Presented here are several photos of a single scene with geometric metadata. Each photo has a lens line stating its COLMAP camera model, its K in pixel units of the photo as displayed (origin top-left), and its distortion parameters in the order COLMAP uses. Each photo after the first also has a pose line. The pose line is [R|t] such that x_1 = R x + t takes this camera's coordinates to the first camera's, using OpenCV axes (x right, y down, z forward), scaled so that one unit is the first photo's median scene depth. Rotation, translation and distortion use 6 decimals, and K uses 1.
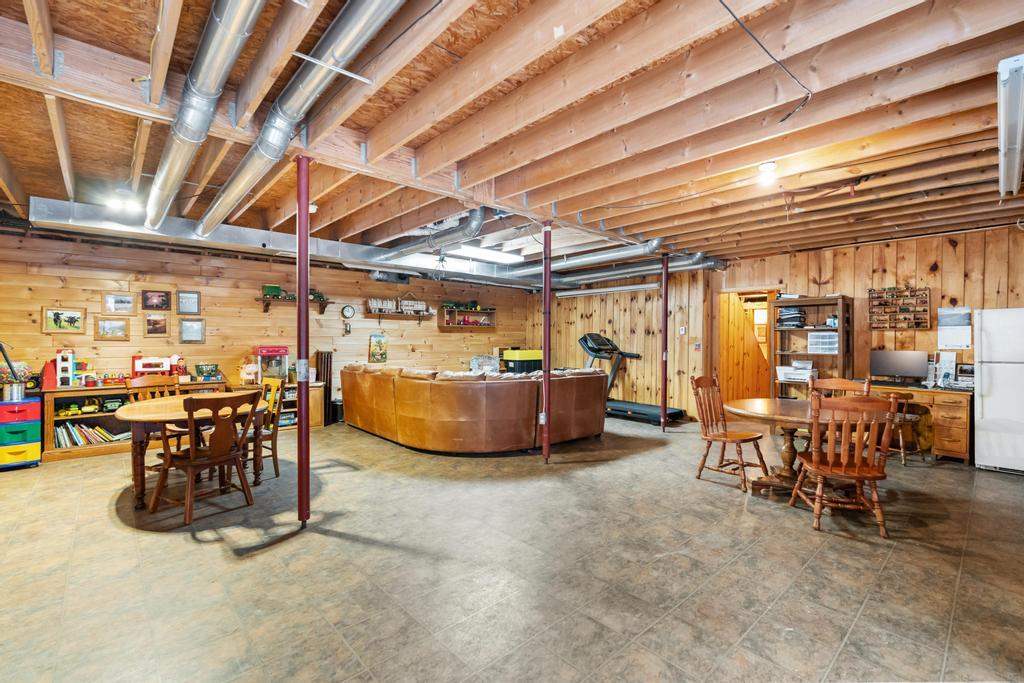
lens RADIAL K [[459.3, 0, 512.0], [0, 459.3, 341.5], [0, 0, 1]] dist [0.000039, 0.000026]
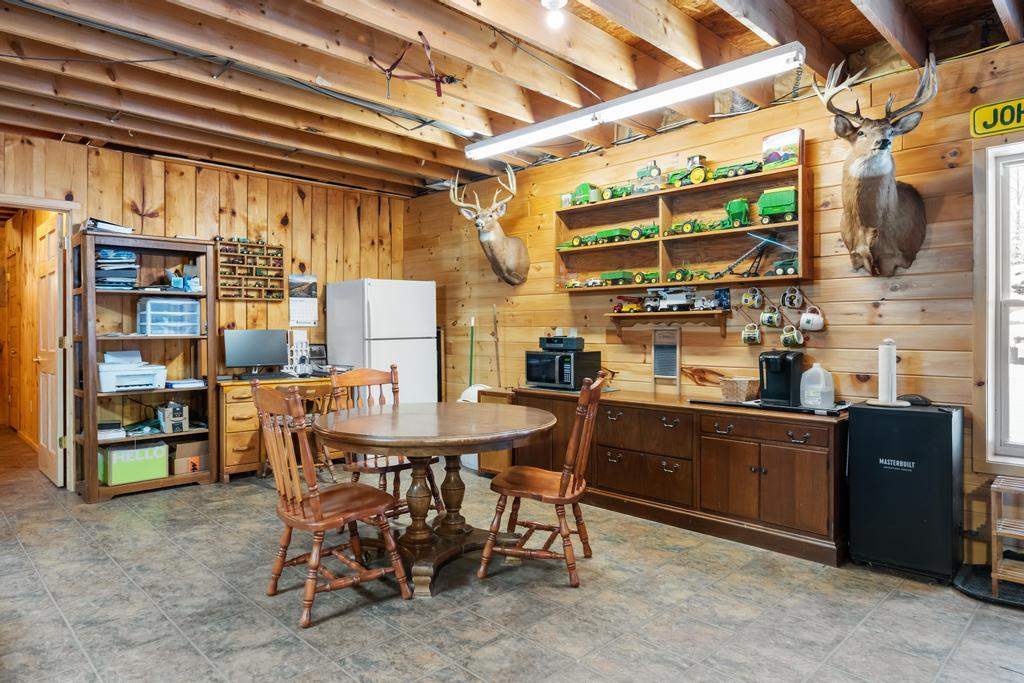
lens RADIAL K [[626.1, 0, 510.1], [0, 626.1, 331.0], [0, 0, 1]] dist [-0.003746, -0.000885]
pose [[-0.041043, -0.005764, 0.999141, -0.136884], [0.006772, 0.999959, 0.006047, 0.018933], [-0.999134, 0.007014, -0.041002, 0.650908]]
